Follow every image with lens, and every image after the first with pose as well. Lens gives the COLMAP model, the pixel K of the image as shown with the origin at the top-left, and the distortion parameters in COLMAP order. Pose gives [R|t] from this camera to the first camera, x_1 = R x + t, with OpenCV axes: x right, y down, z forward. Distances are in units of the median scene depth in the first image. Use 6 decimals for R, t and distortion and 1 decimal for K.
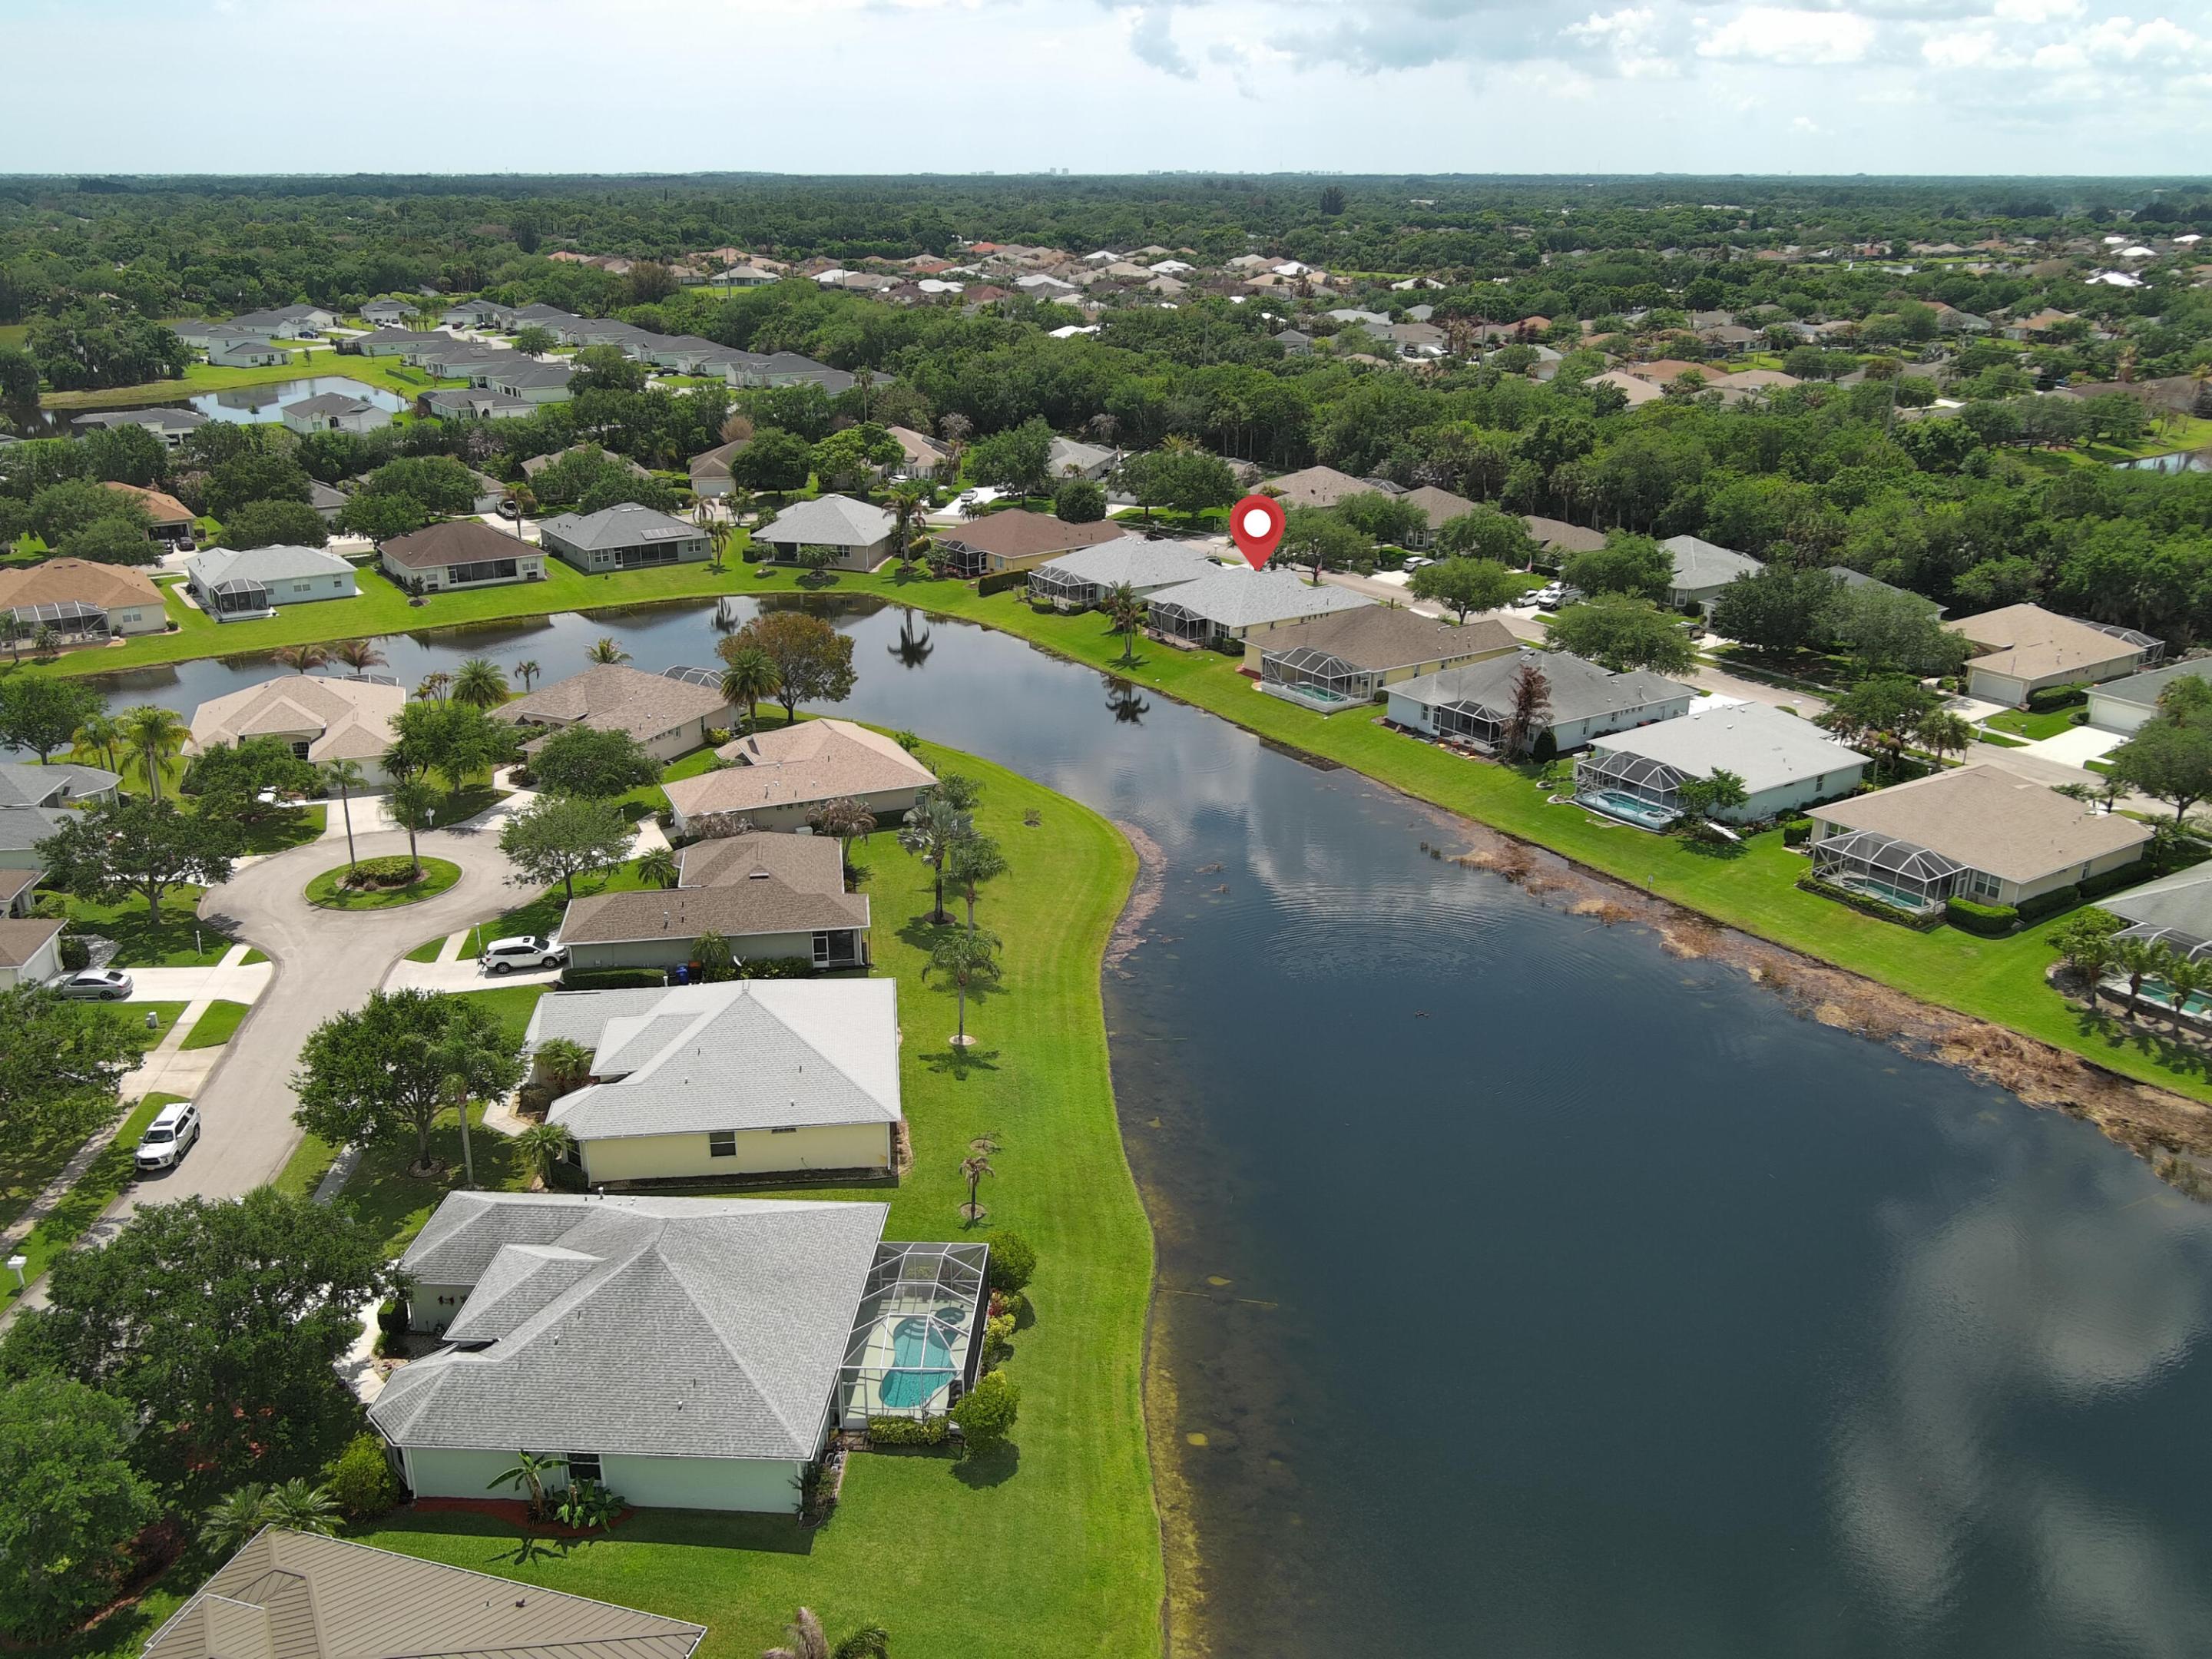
lens RADIAL K [[1810.7, 0, 1106.4], [0, 1810.7, 819.5], [0, 0, 1]] dist [0.007558, -0.021410]
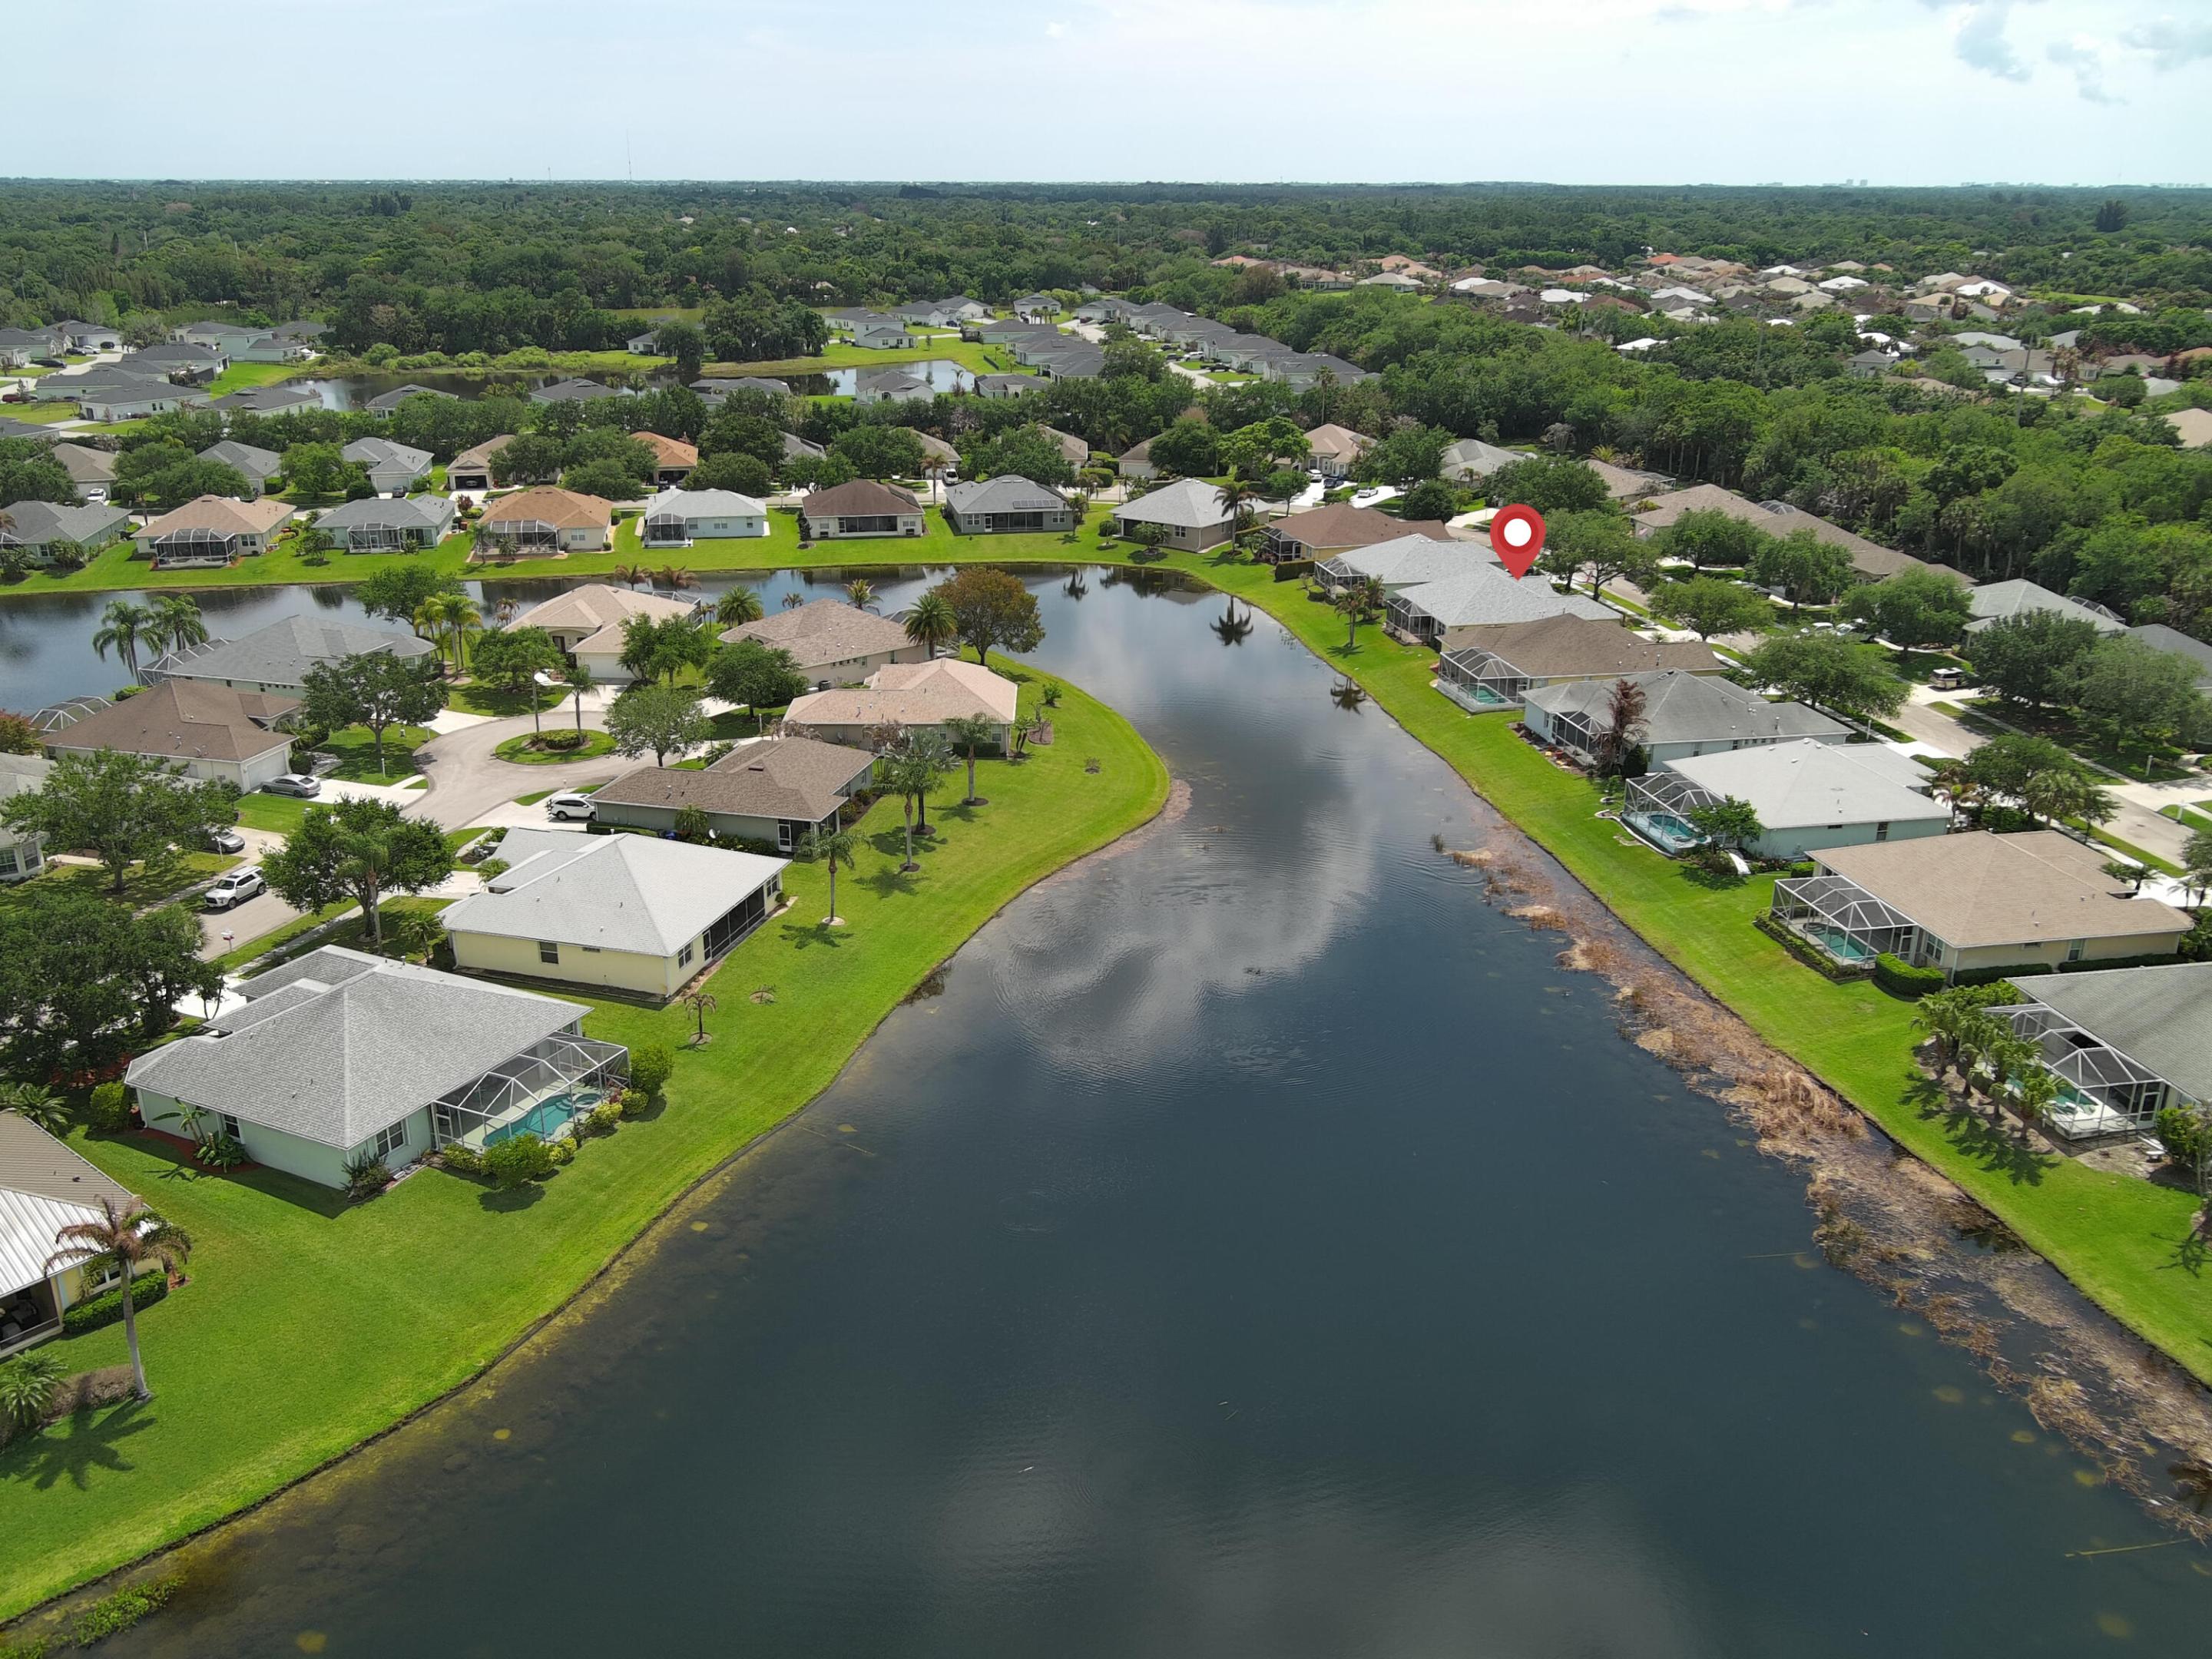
lens RADIAL K [[1810.7, 0, 1106.3], [0, 1810.7, 833.5], [0, 0, 1]] dist [0.007558, -0.021410]
pose [[0.921926, 0.133864, -0.363501, 0.224546], [-0.133165, 0.990723, 0.027108, 0.005376], [0.363758, 0.023414, 0.931199, -0.006912]]
